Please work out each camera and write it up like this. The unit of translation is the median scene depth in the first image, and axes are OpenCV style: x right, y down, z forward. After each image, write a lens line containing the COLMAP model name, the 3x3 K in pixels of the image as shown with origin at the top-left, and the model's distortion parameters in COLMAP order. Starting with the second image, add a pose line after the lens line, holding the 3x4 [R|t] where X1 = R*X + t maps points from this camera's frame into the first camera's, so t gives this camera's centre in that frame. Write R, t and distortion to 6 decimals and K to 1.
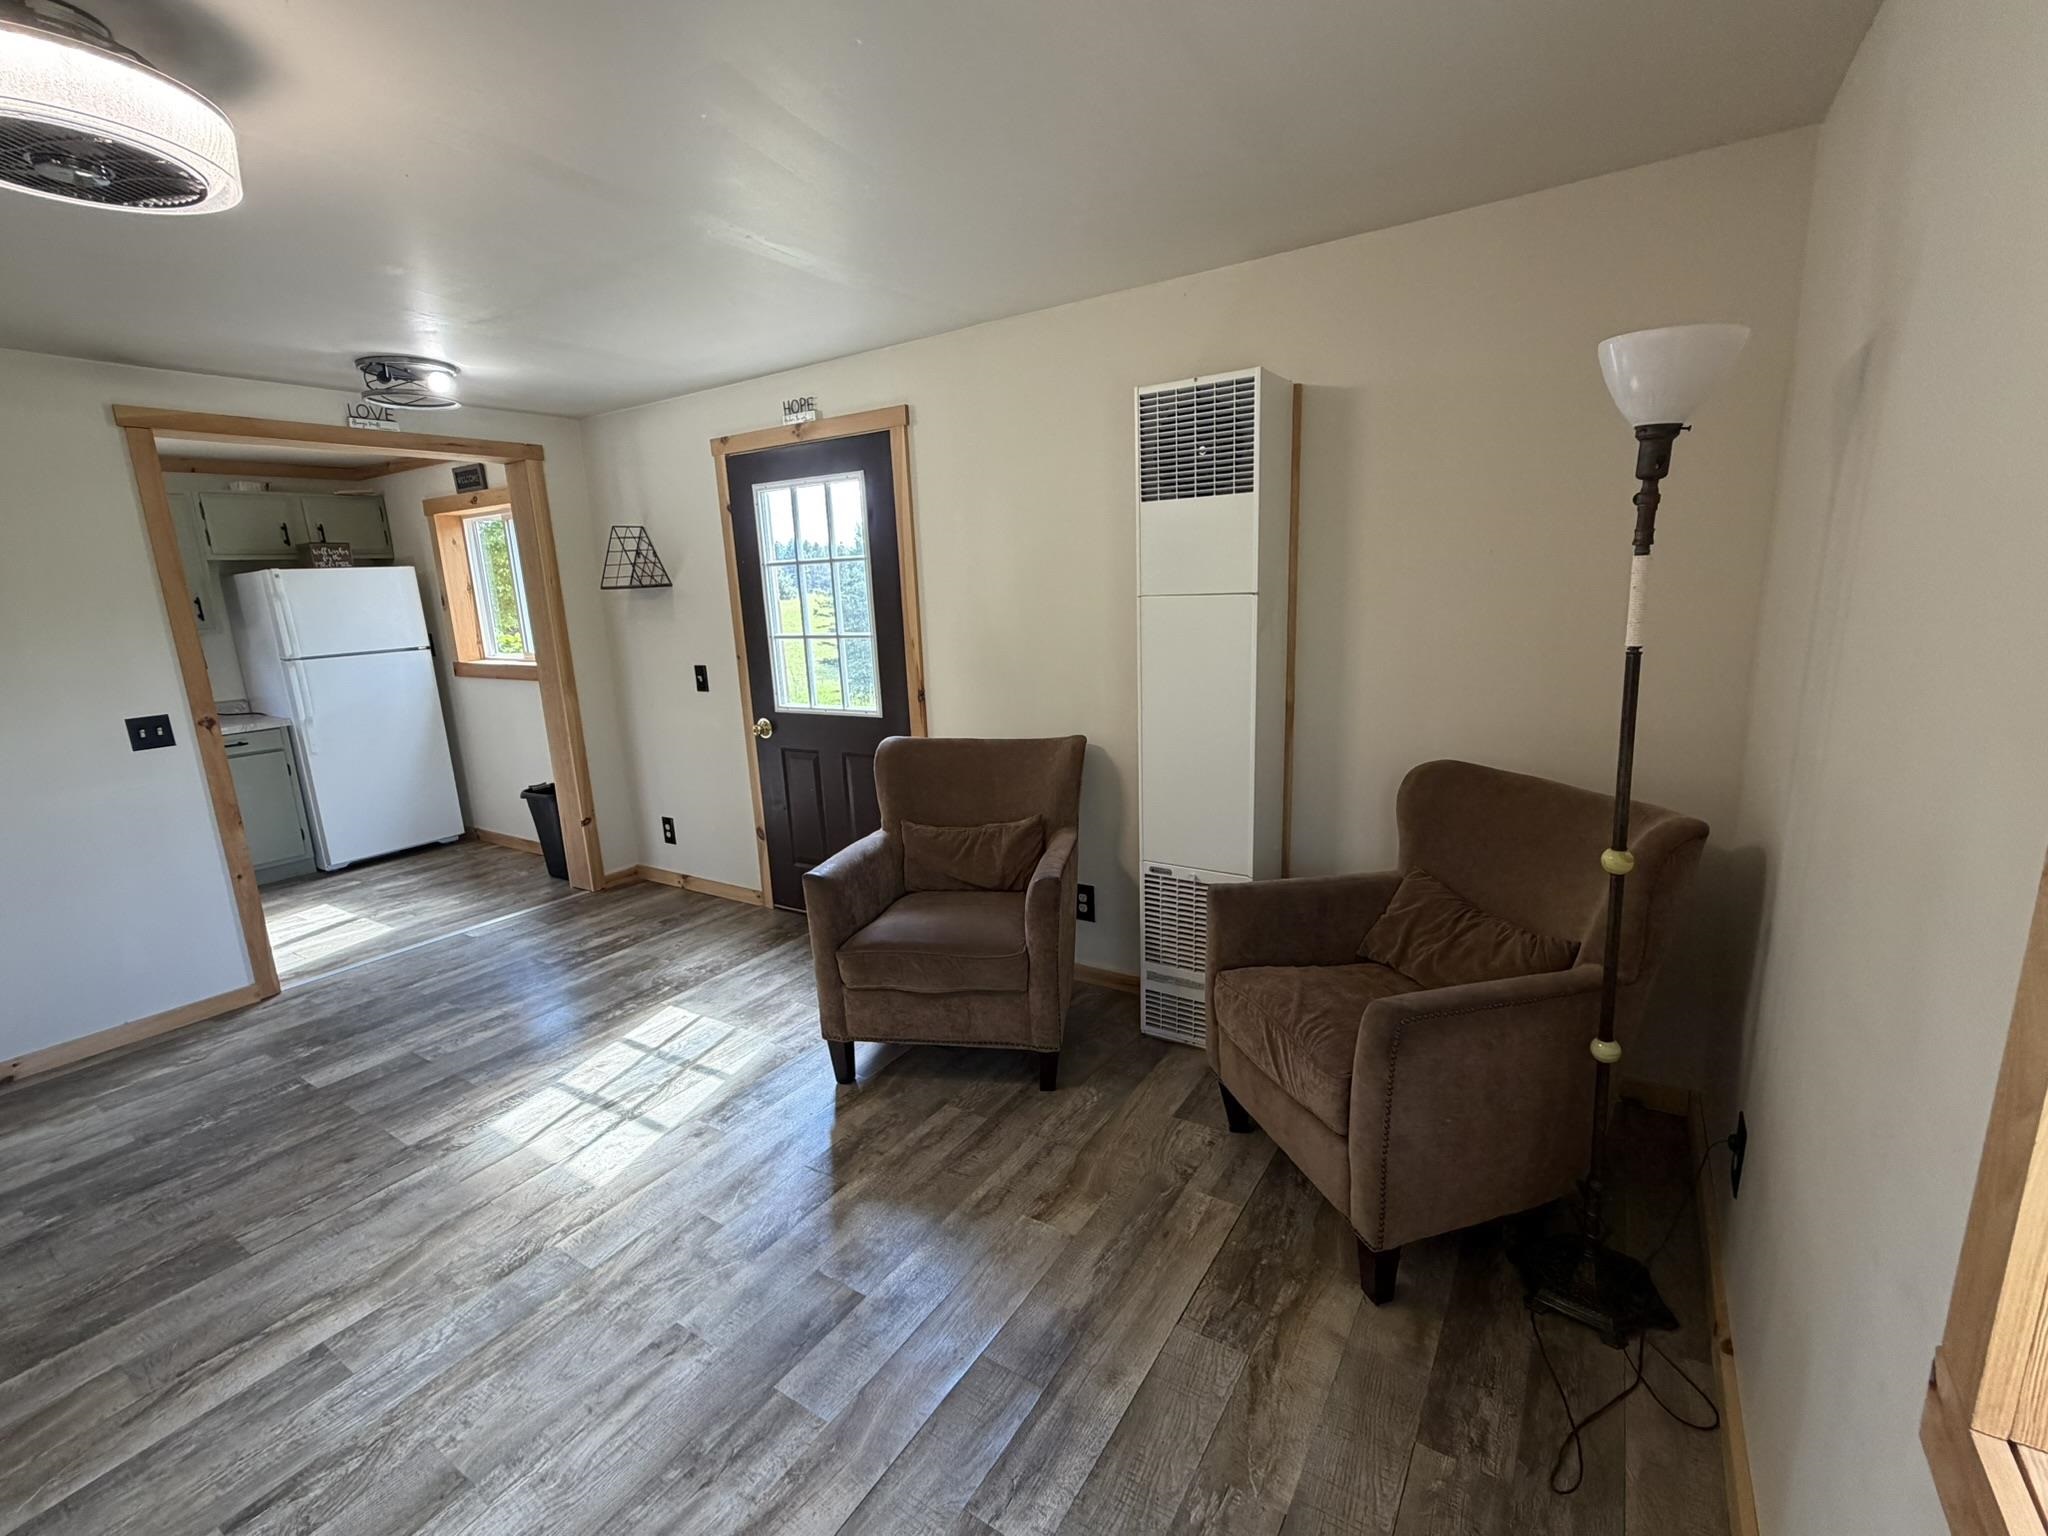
lens RADIAL K [[904.5, 0, 1018.0], [0, 904.5, 765.1], [0, 0, 1]] dist [0.000855, -0.000506]
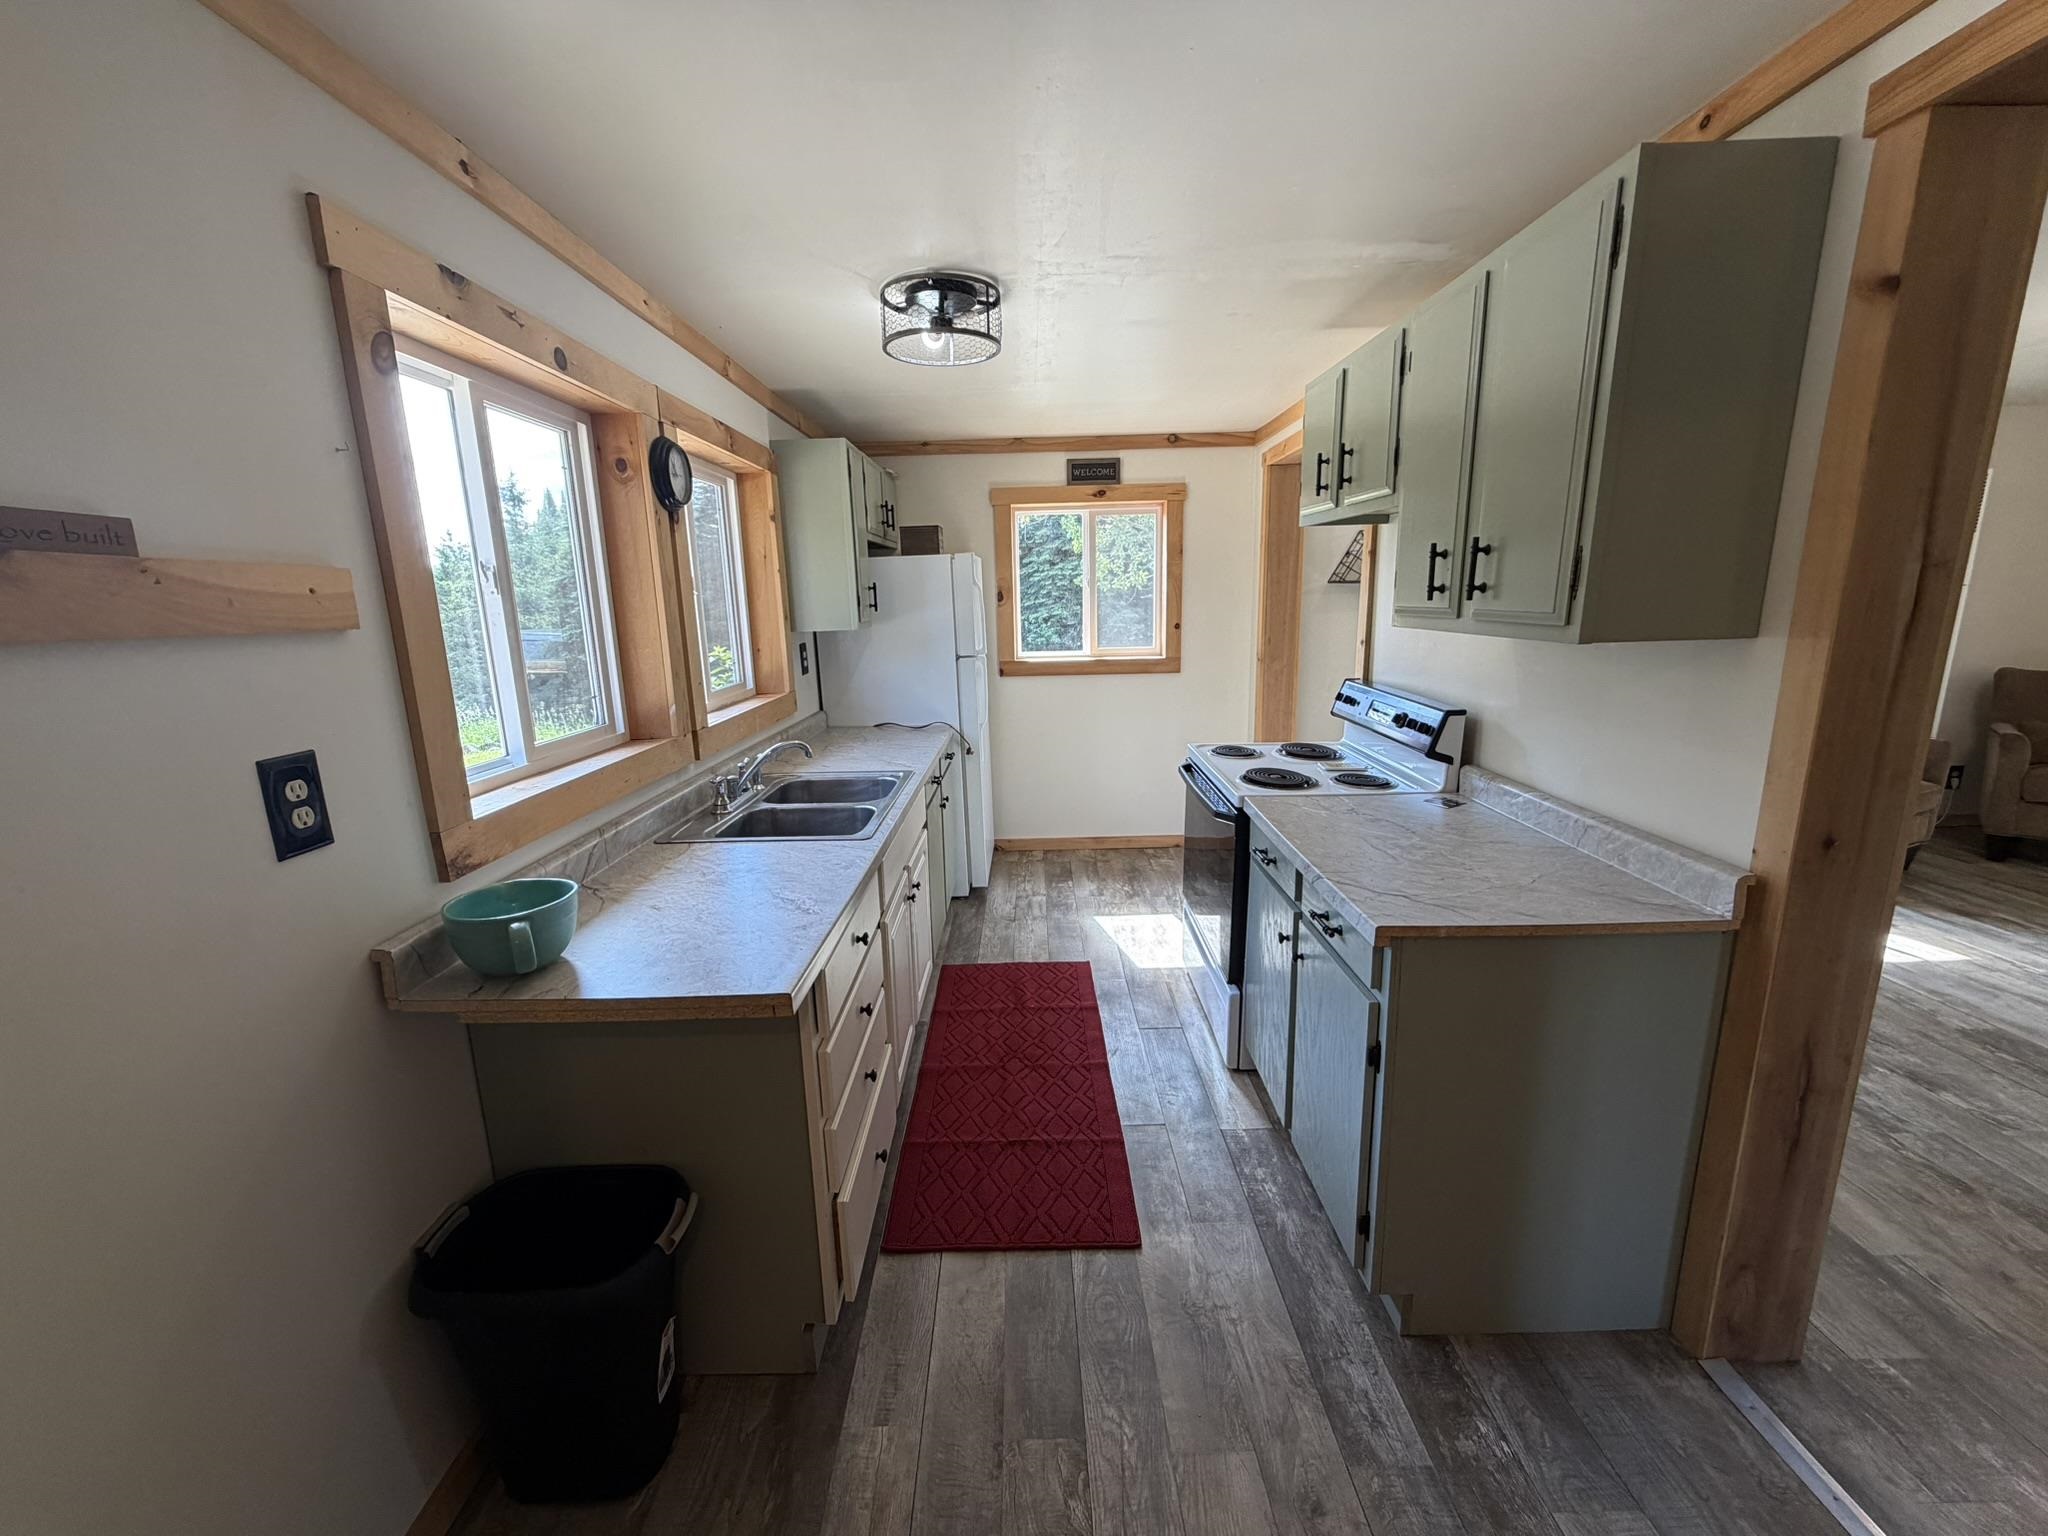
lens RADIAL K [[816.2, 0, 1023.0], [0, 816.2, 761.4], [0, 0, 1]] dist [0.001565, -0.000100]
pose [[0.838531, -0.087794, 0.537734, -2.508389], [0.099922, 0.994973, 0.006630, -0.031736], [-0.535613, 0.048172, 0.843088, 0.648319]]
